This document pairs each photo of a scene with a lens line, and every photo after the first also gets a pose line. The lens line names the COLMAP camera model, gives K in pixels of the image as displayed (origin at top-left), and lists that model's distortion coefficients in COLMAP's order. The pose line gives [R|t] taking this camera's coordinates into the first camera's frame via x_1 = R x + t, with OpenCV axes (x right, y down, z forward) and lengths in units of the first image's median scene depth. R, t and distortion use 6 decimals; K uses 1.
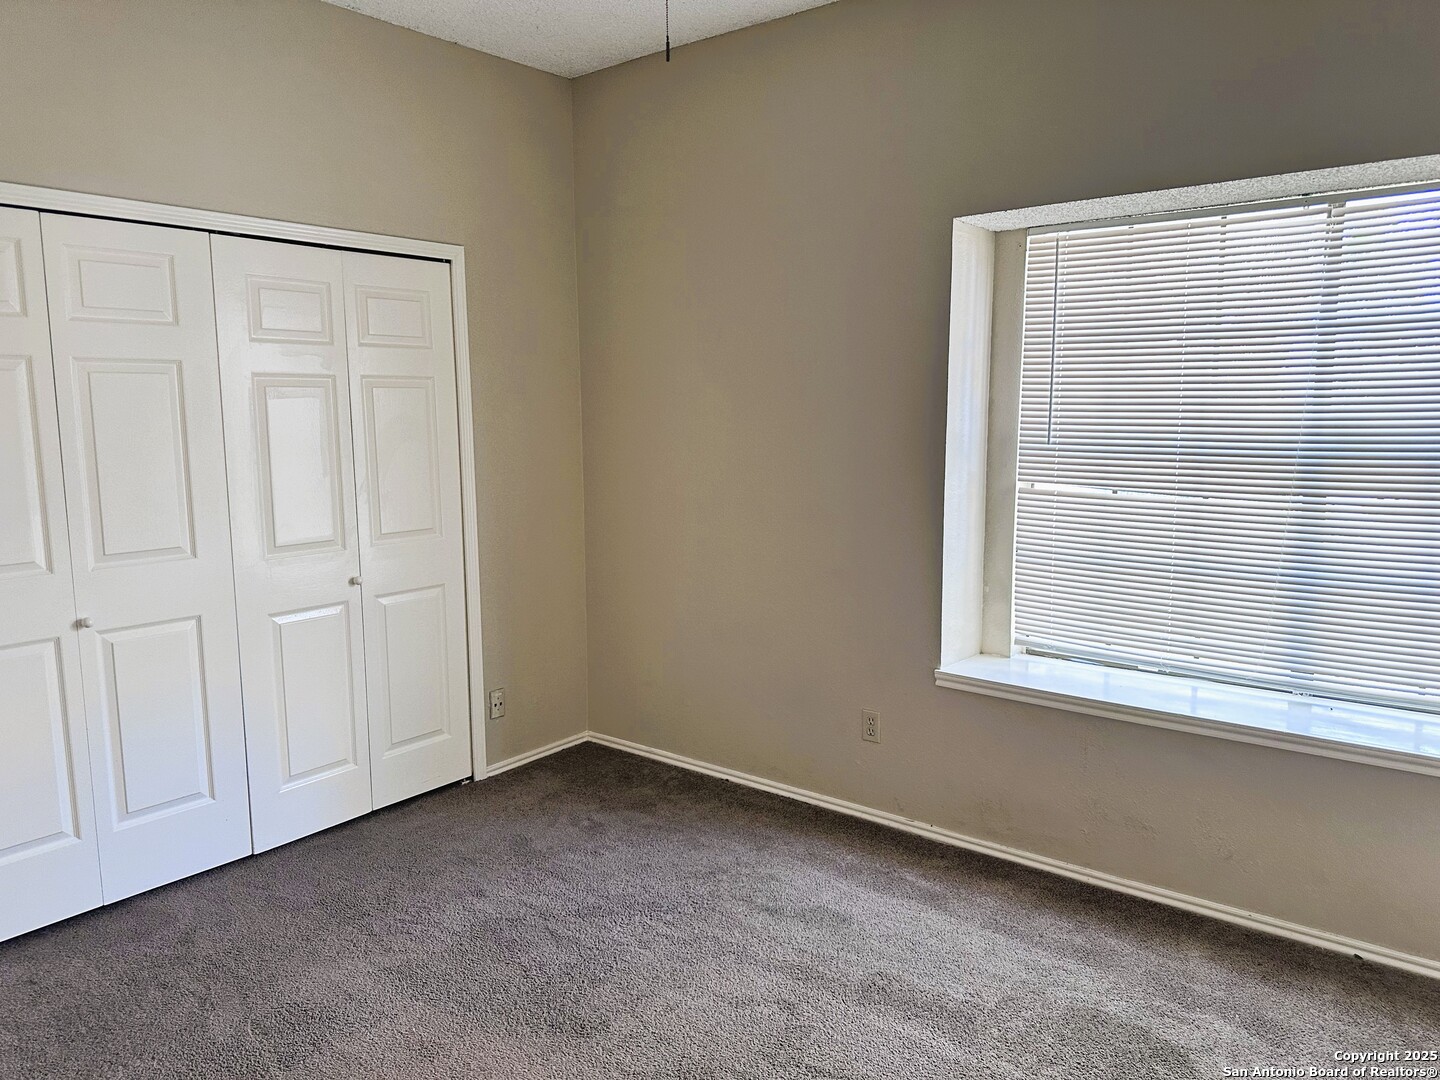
lens RADIAL K [[1009.6, 0, 711.0], [0, 1009.6, 551.8], [0, 0, 1]] dist [0.082429, -0.126604]
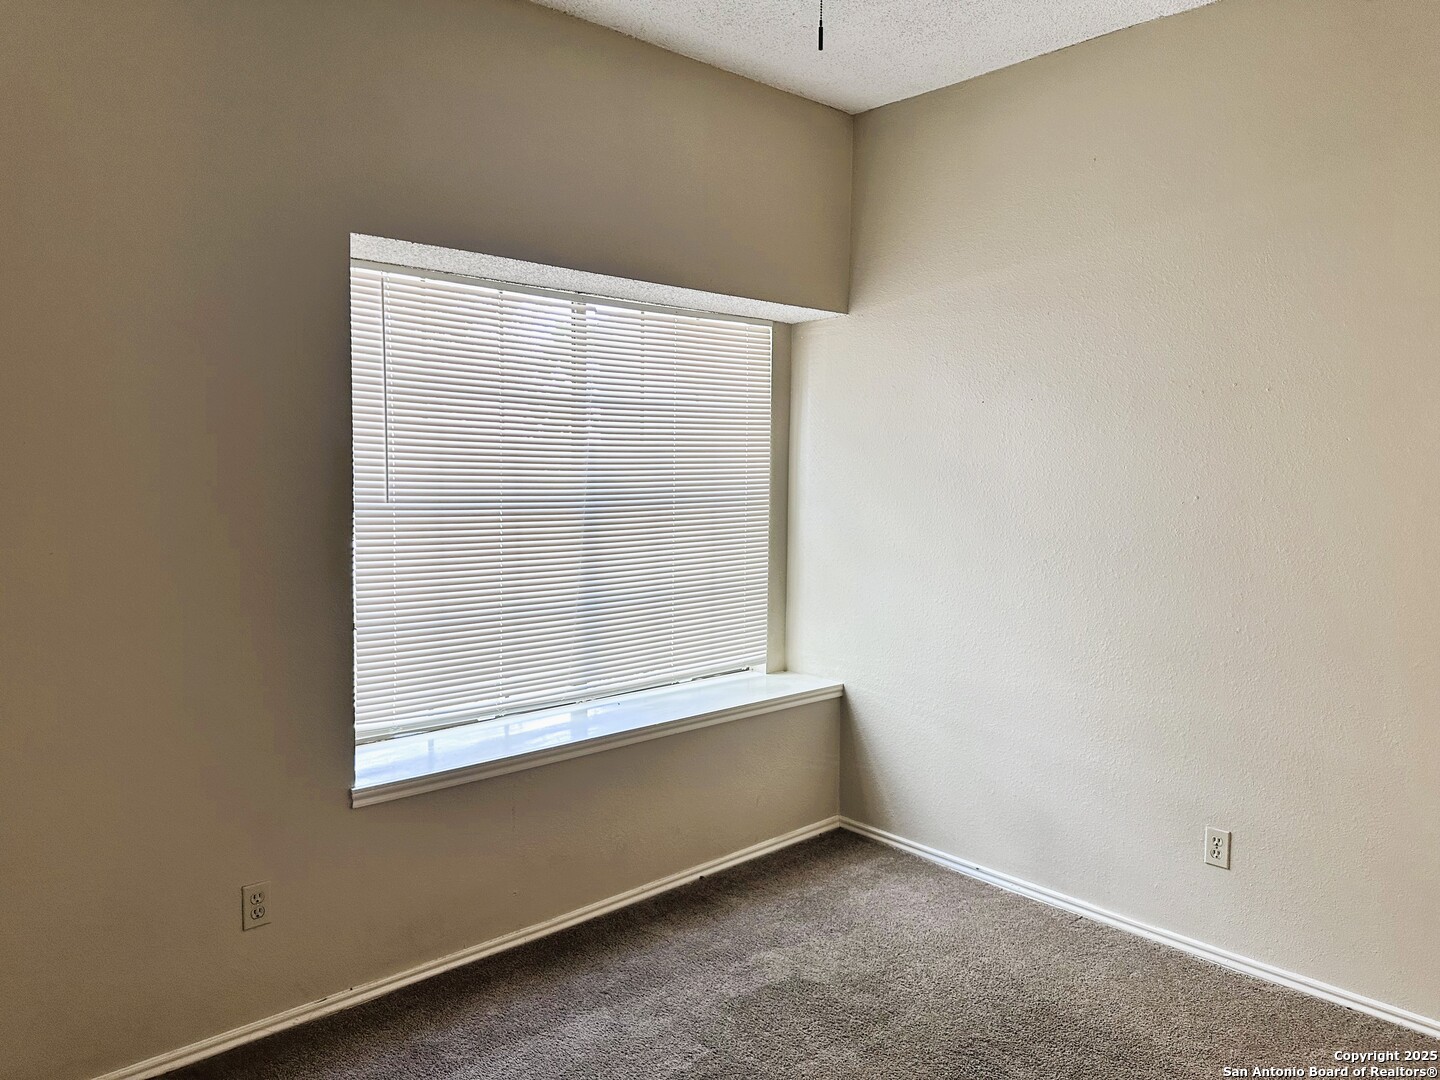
lens RADIAL K [[1009.6, 0, 711.0], [0, 1009.6, 551.8], [0, 0, 1]] dist [0.082429, -0.126604]
pose [[0.158753, -0.075356, 0.984438, -0.538032], [0.131216, 0.989849, 0.054610, -0.078516], [-0.978560, 0.120504, 0.167029, 0.608812]]
